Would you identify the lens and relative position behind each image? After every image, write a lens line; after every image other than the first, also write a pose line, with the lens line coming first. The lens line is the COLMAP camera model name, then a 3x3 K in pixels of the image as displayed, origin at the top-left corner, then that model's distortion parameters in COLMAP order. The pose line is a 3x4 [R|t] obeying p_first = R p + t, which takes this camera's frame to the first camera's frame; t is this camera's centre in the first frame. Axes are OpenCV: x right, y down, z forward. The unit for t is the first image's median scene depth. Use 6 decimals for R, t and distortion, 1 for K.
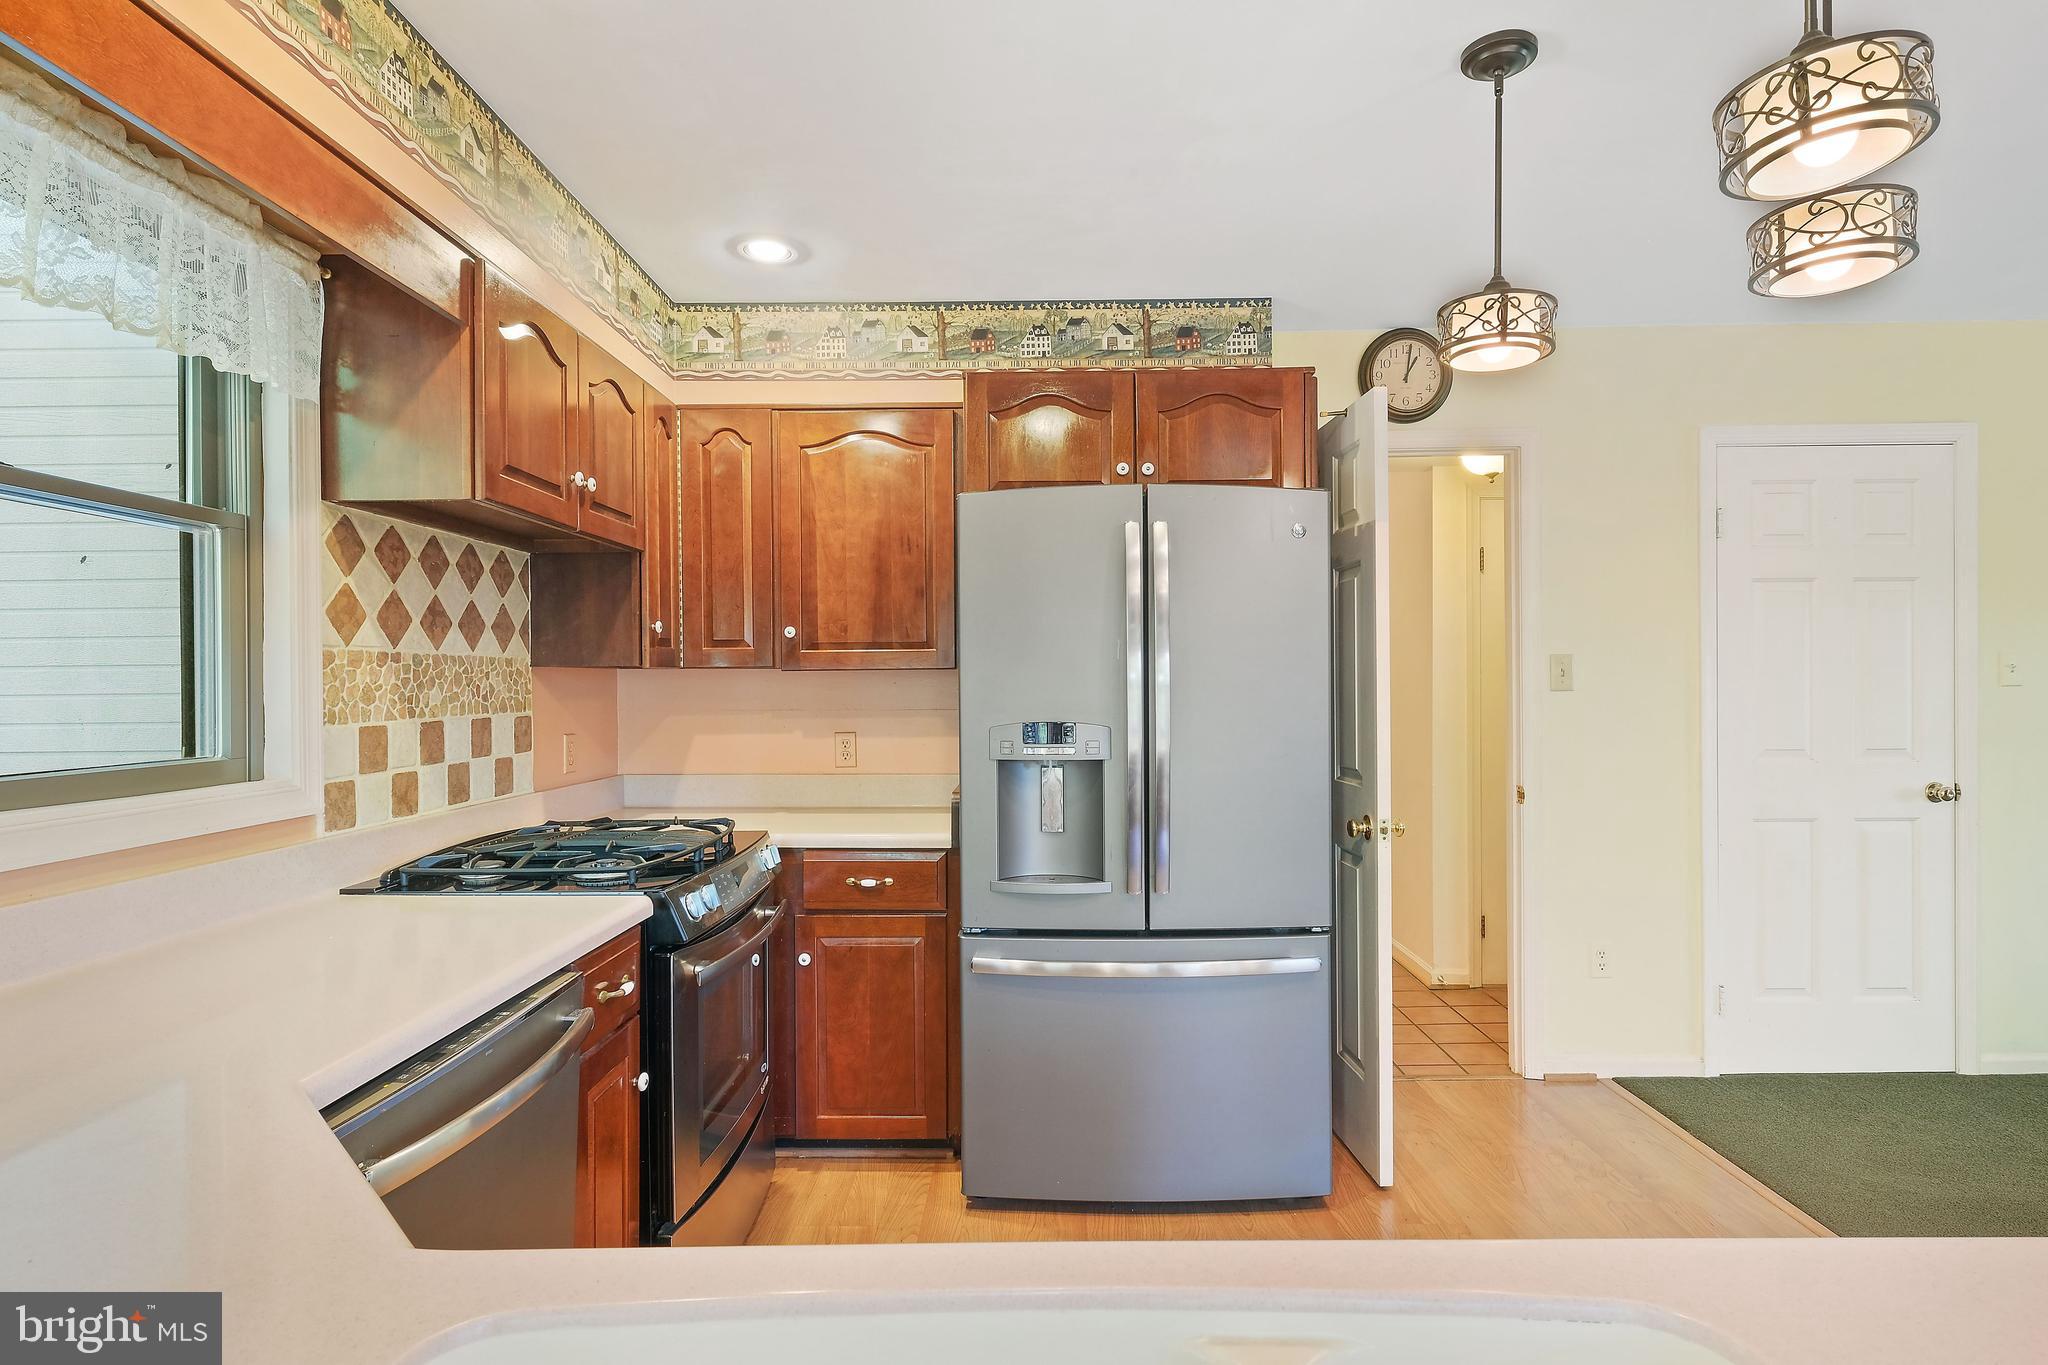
lens RADIAL K [[1070.7, 0, 1029.7], [0, 1070.7, 684.6], [0, 0, 1]] dist [-0.001147, -0.000052]
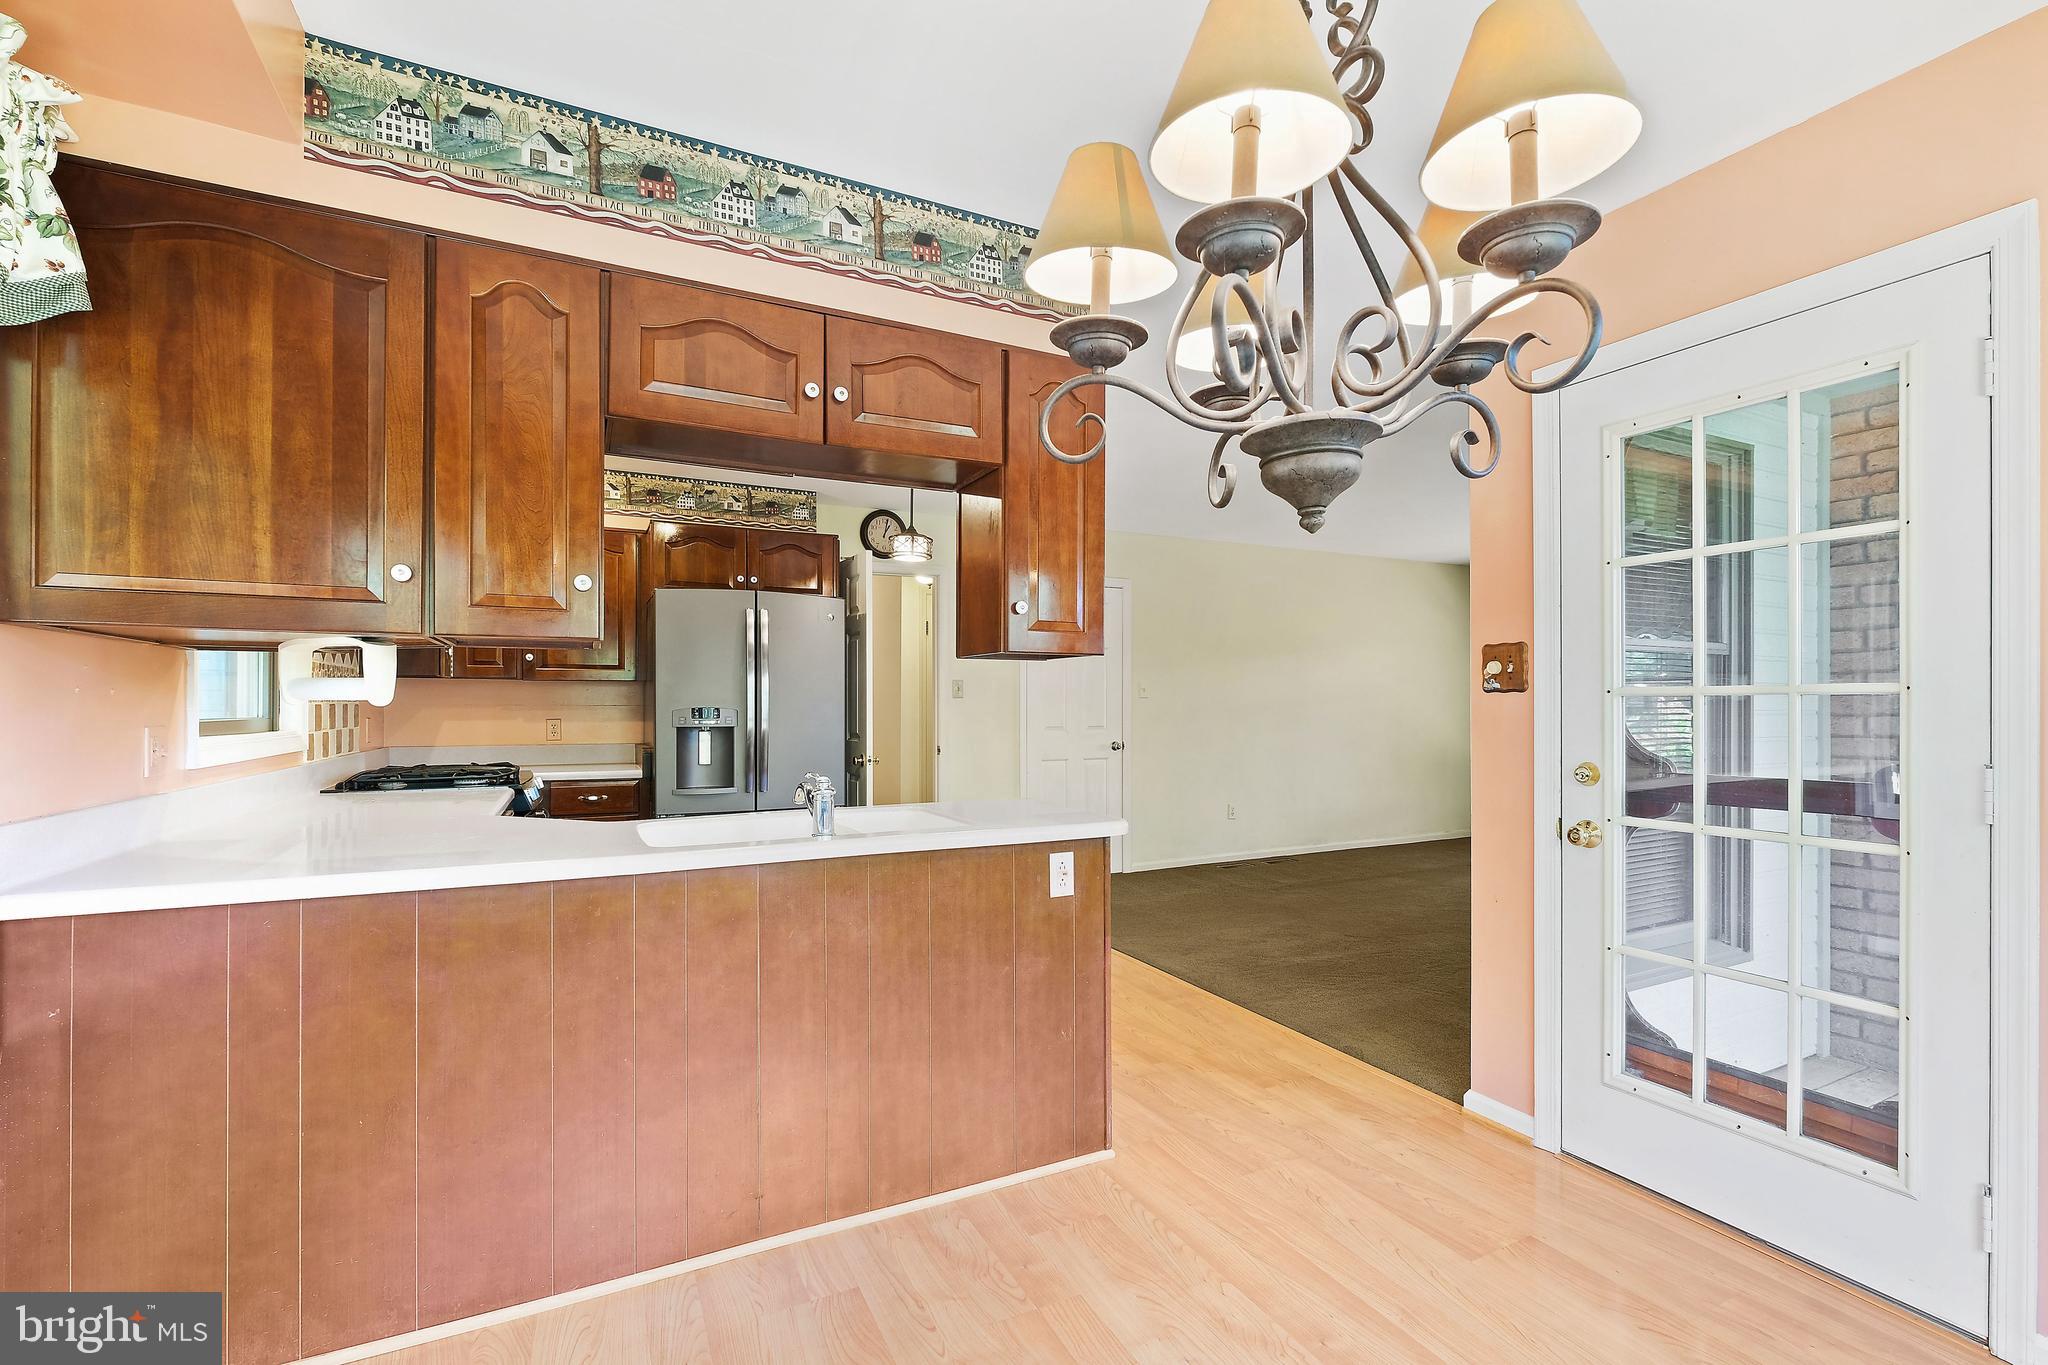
lens RADIAL K [[894.8, 0, 1030.7], [0, 894.8, 696.3], [0, 0, 1]] dist [-0.005181, -0.000176]
pose [[0.886832, 0.010696, 0.461968, -0.189433], [-0.004903, 0.999894, -0.013739, 0.029880], [-0.462066, 0.009919, 0.886790, -0.663471]]
